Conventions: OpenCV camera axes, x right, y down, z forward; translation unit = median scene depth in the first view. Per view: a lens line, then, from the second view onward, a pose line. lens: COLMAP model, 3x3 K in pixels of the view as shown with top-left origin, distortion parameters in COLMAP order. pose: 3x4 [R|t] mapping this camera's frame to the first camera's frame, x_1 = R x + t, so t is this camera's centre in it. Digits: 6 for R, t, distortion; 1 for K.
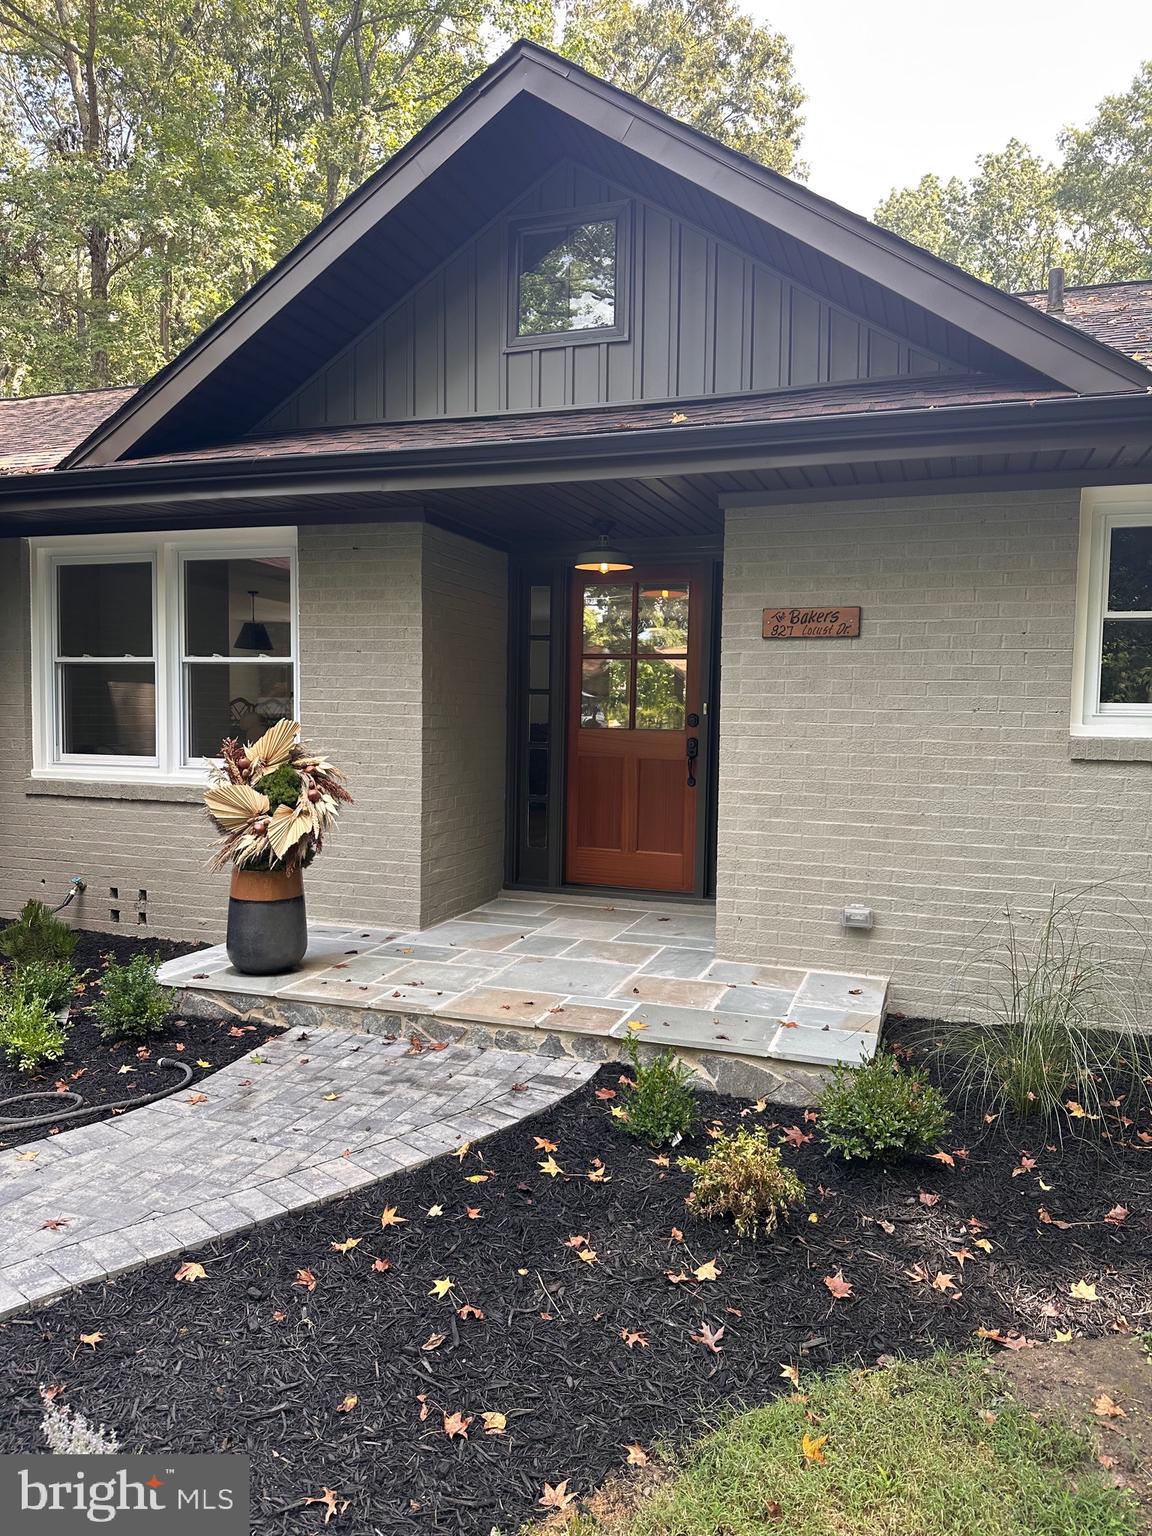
lens RADIAL K [[1077.8, 0, 570.2], [0, 1077.8, 776.4], [0, 0, 1]] dist [0.059707, -0.063044]
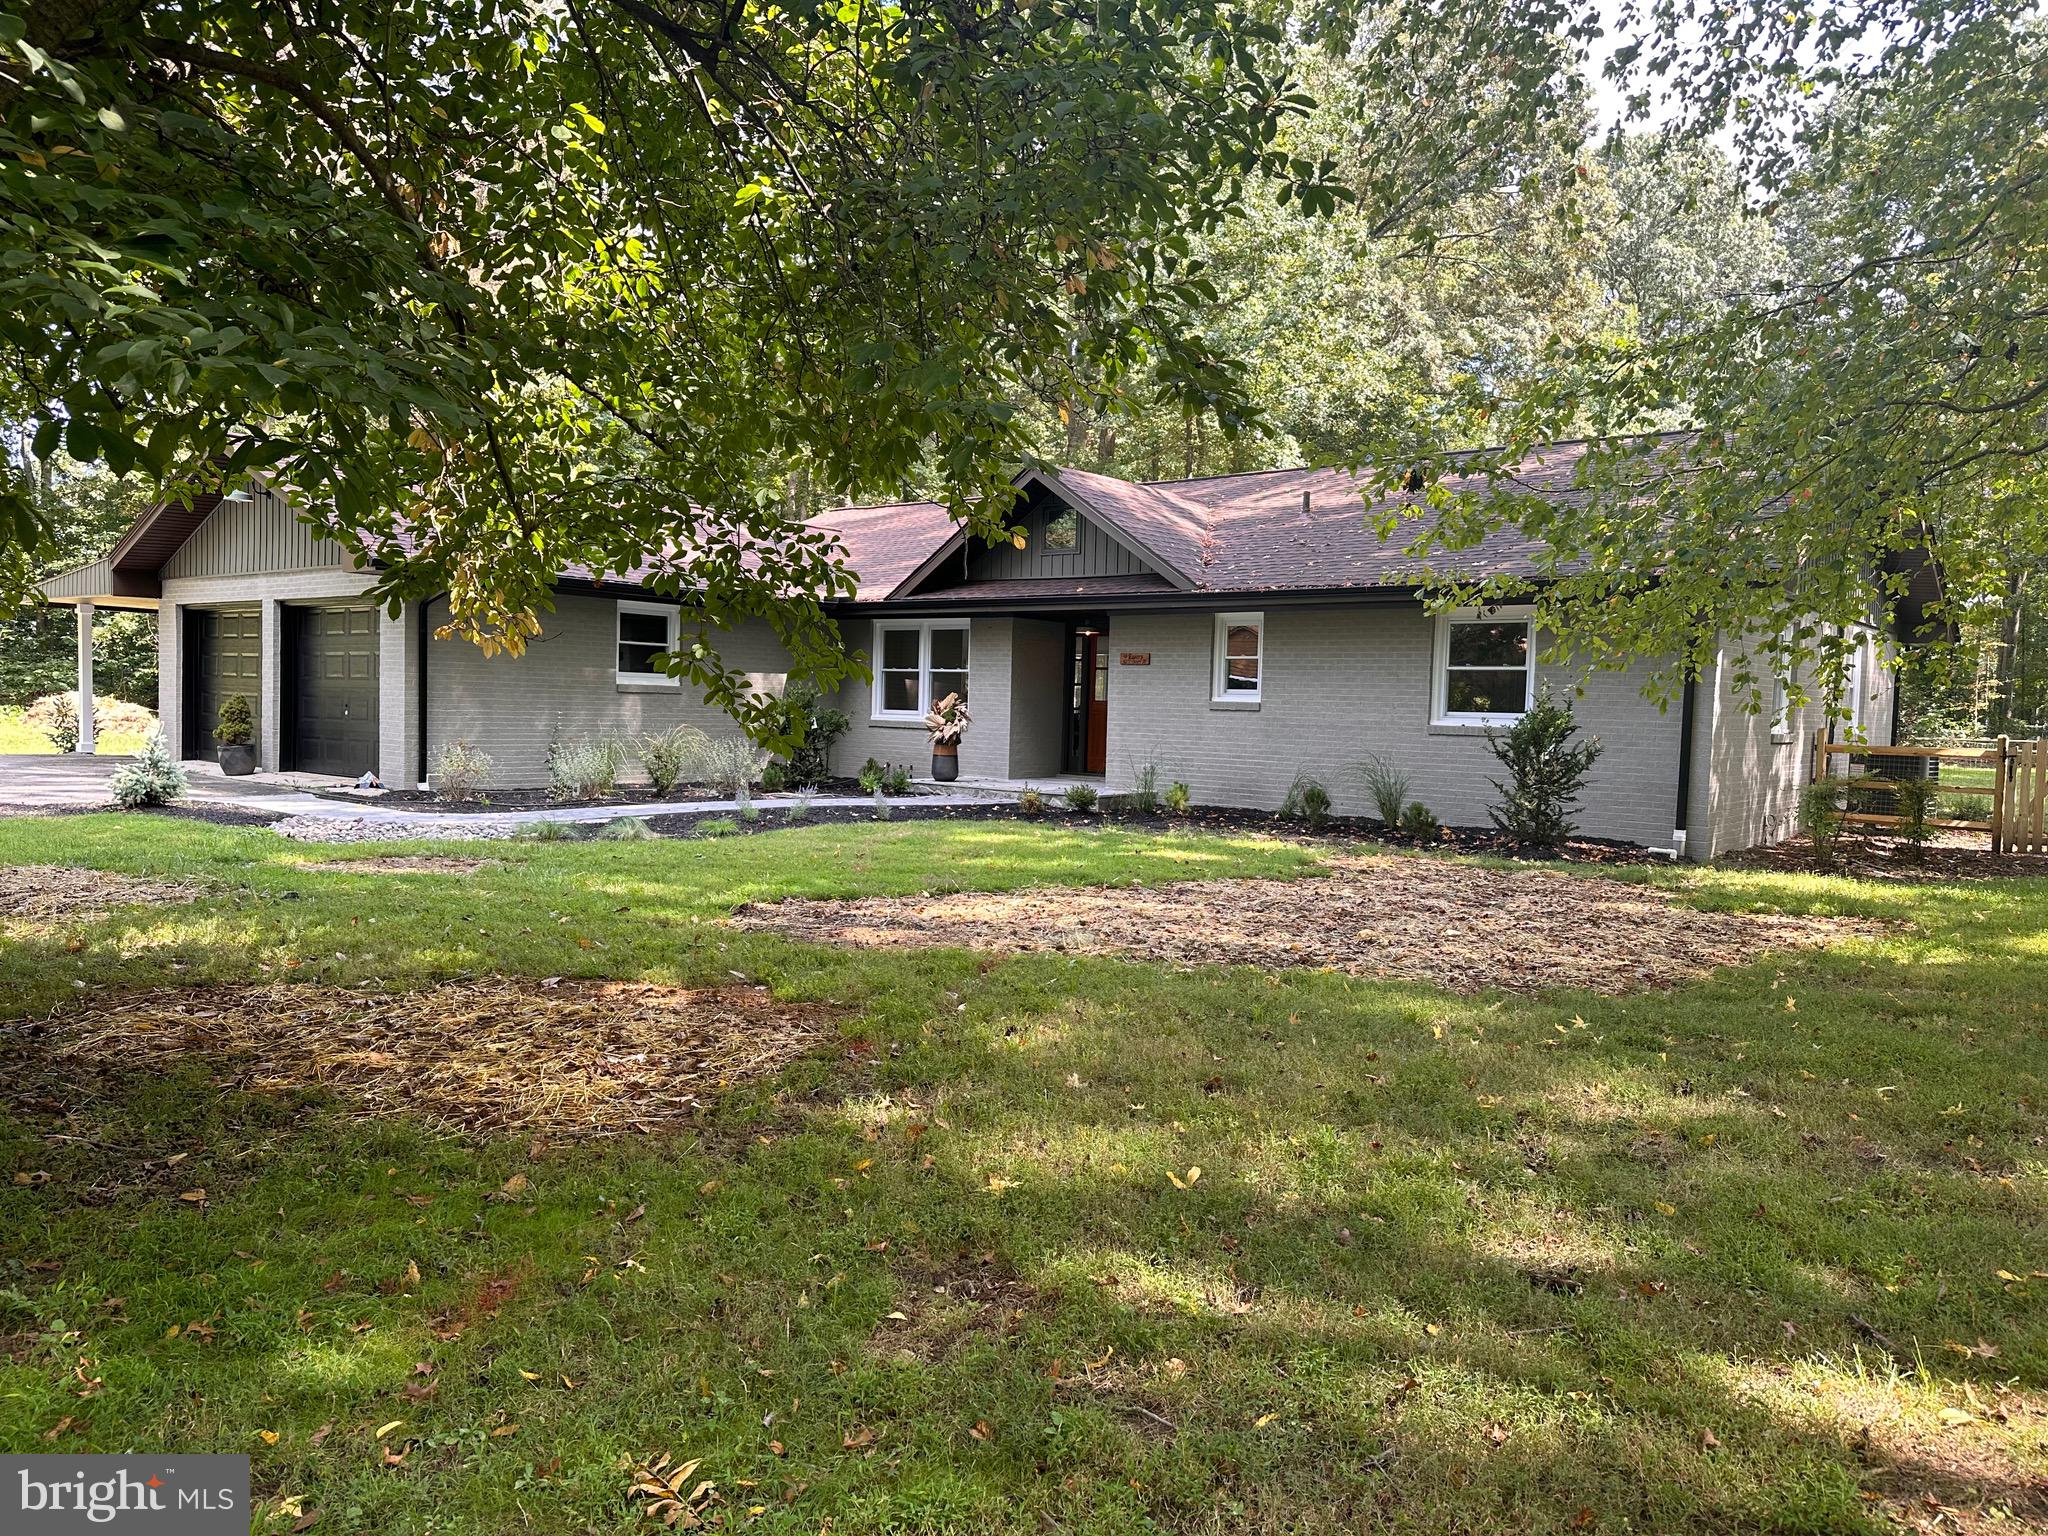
lens RADIAL K [[1437.1, 0, 1024.0], [0, 1437.1, 768.0], [0, 0, 1]] dist [0.059707, -0.063044]
pose [[0.940629, 0.026017, -0.338437, 1.209613], [-0.034109, 0.999256, -0.017983, 0.208053], [0.337718, 0.028459, 0.940817, -2.514772]]
